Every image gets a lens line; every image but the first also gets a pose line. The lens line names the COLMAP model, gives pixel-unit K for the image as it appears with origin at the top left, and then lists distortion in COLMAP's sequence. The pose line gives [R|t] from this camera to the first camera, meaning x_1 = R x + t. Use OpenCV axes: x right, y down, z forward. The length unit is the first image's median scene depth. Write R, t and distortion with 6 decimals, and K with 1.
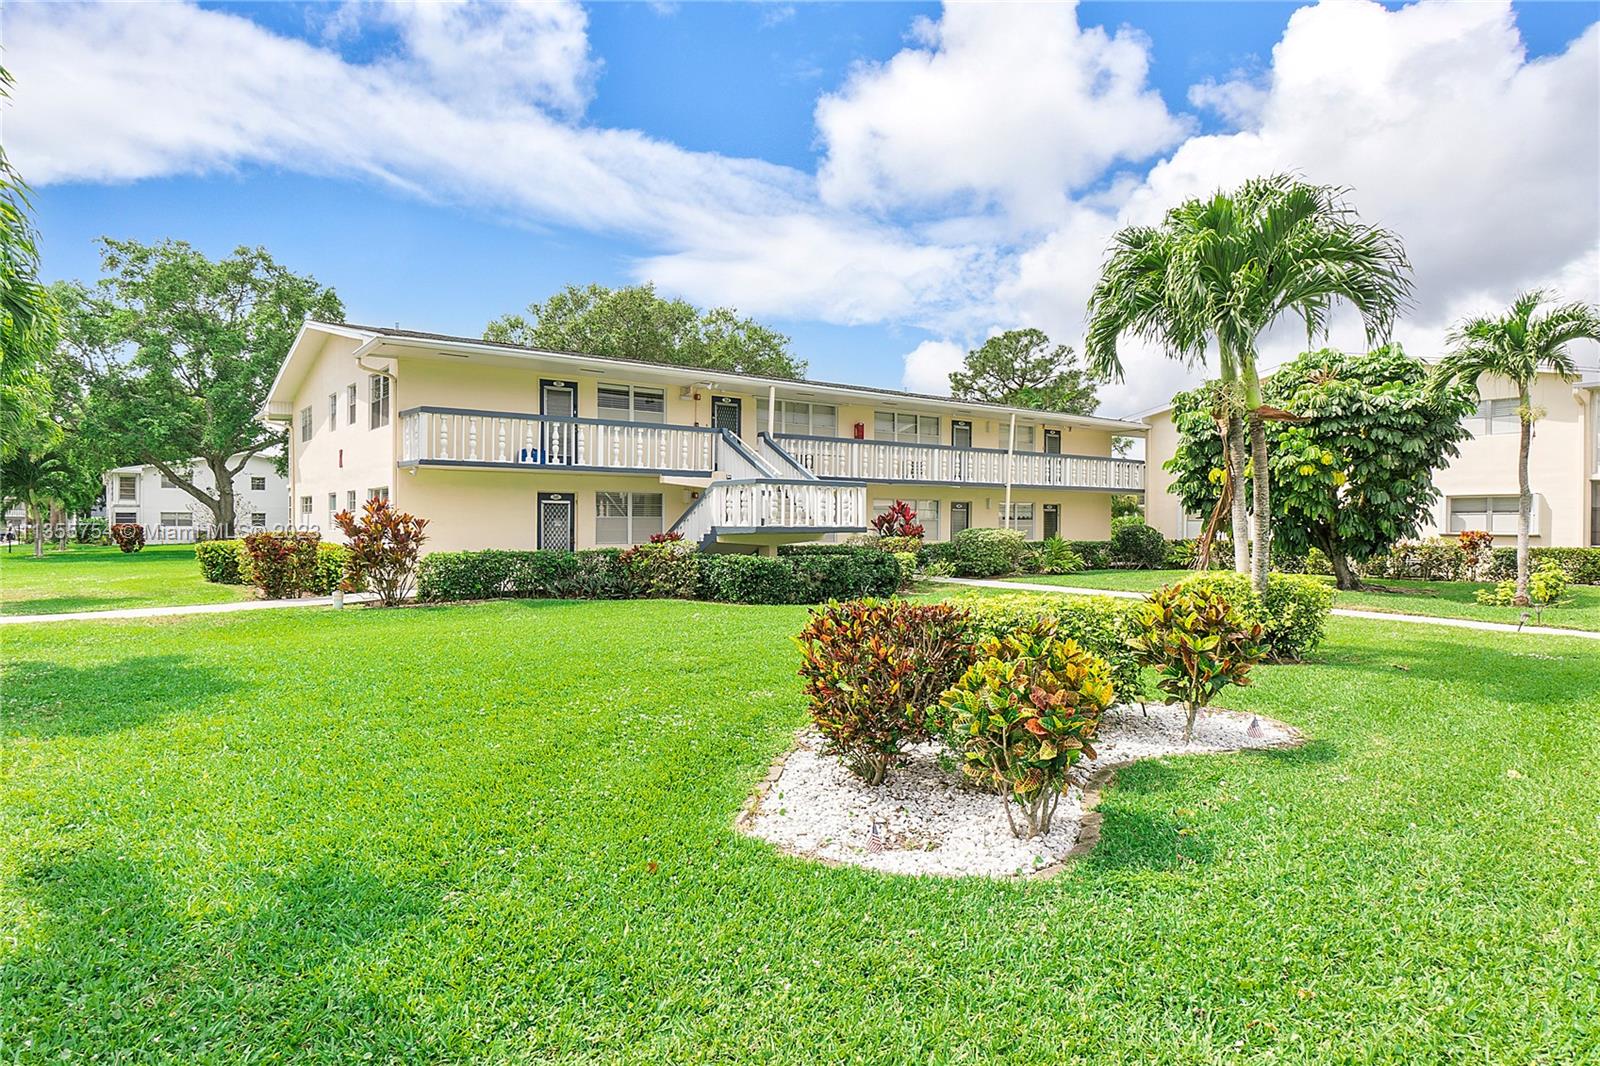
lens RADIAL K [[938.7, 0, 792.6], [0, 938.7, 527.0], [0, 0, 1]] dist [0.007161, -0.000959]
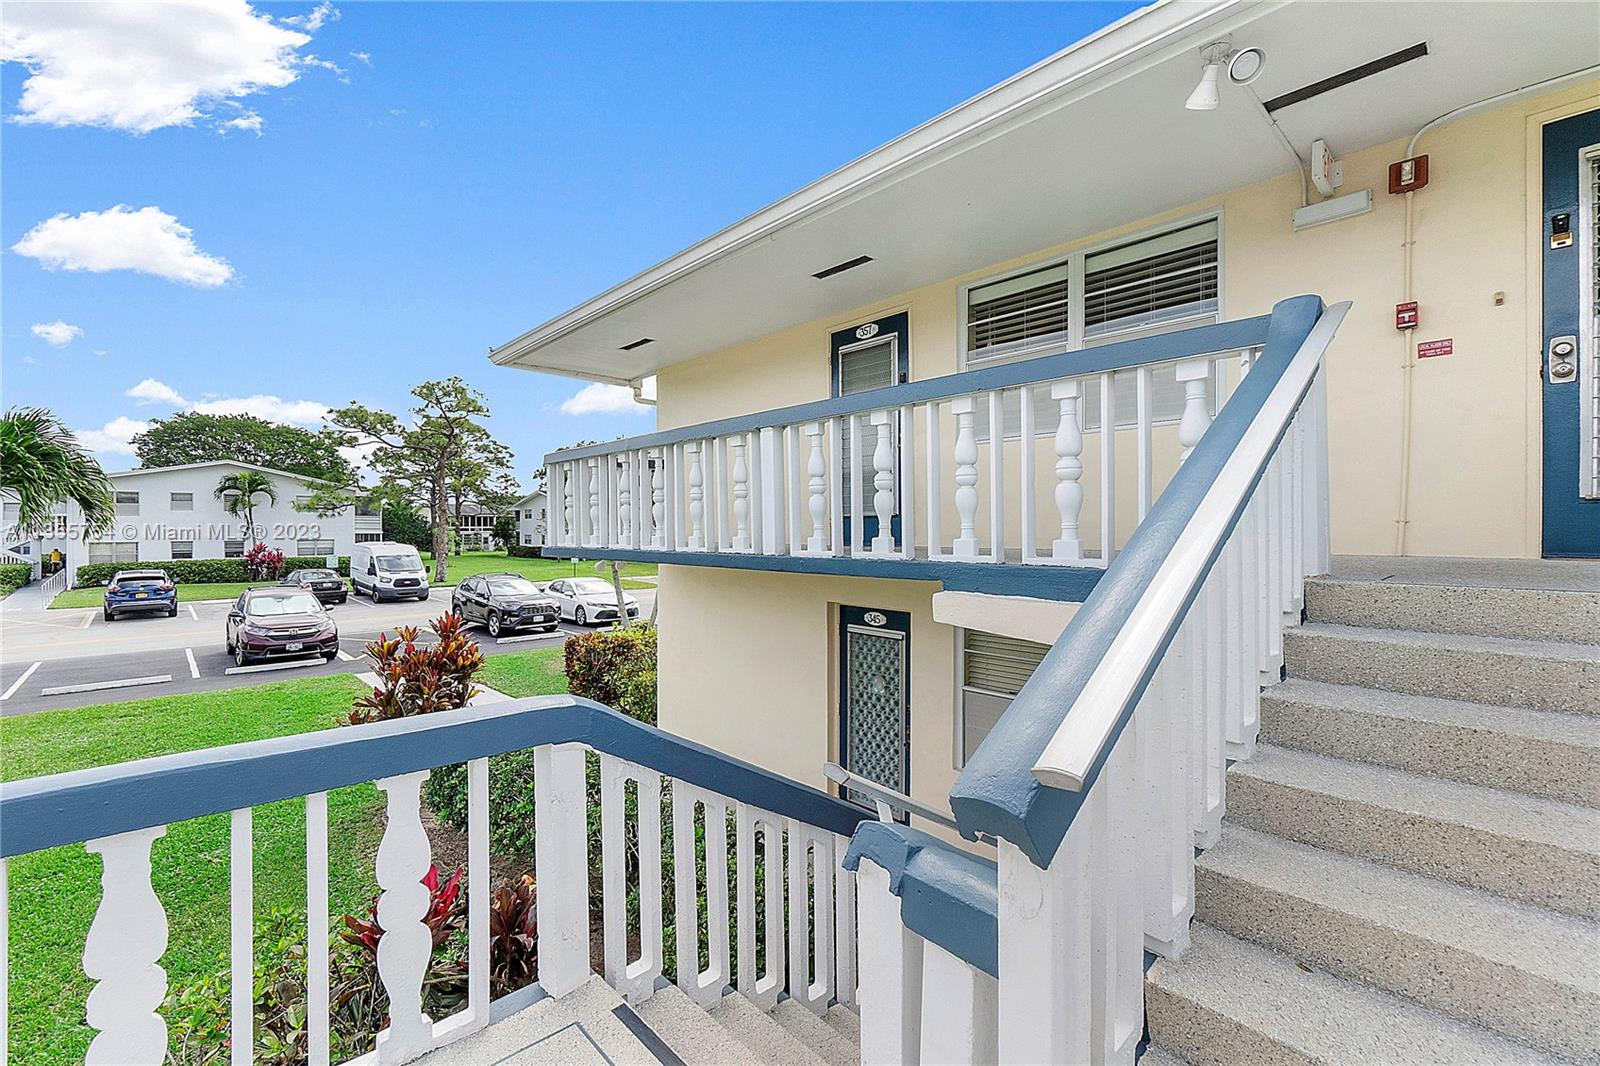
lens RADIAL K [[700.3, 0, 793.4], [0, 700.3, 528.8], [0, 0, 1]] dist [-0.003134, 0.000757]
pose [[0.091453, -0.002608, -0.995806, 0.037950], [0.002862, 0.999993, -0.002356, -0.069171], [0.995805, -0.002634, 0.091460, 0.937663]]
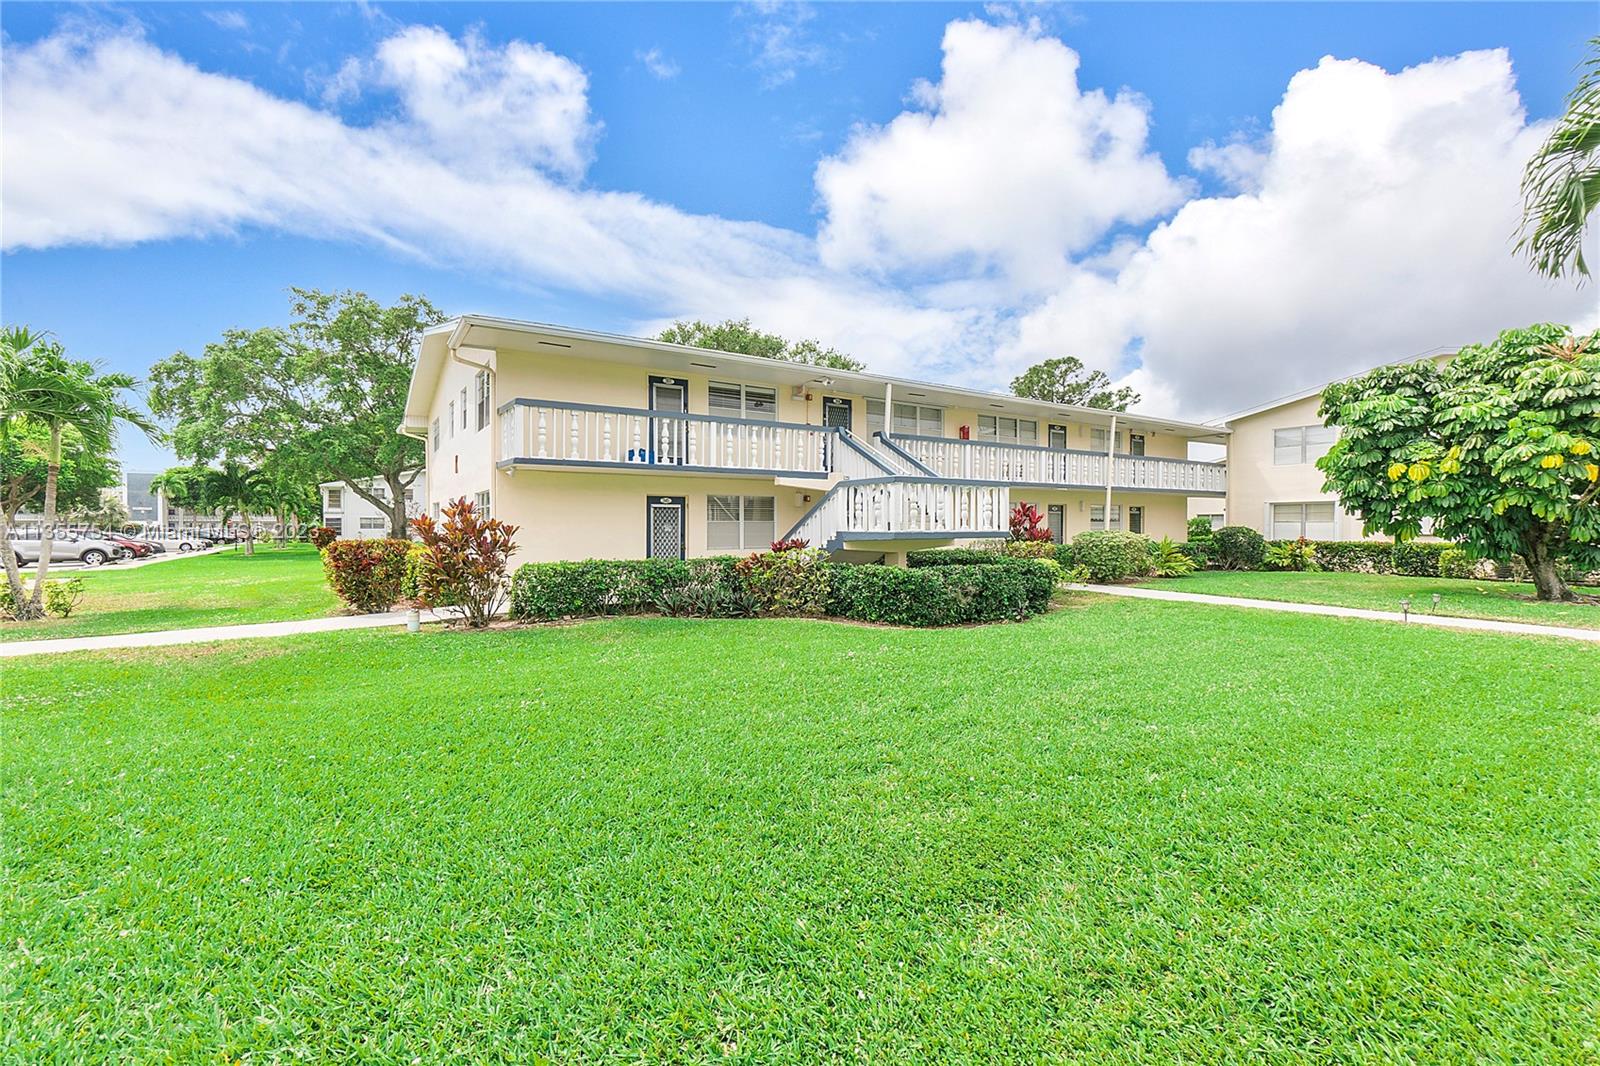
lens RADIAL K [[700.3, 0, 793.4], [0, 700.3, 528.8], [0, 0, 1]] dist [-0.003134, 0.000757]
pose [[0.997560, -0.003487, -0.069725, -0.073811], [0.003703, 0.999989, 0.002955, -0.004827], [0.069714, -0.003206, 0.997562, 0.301202]]
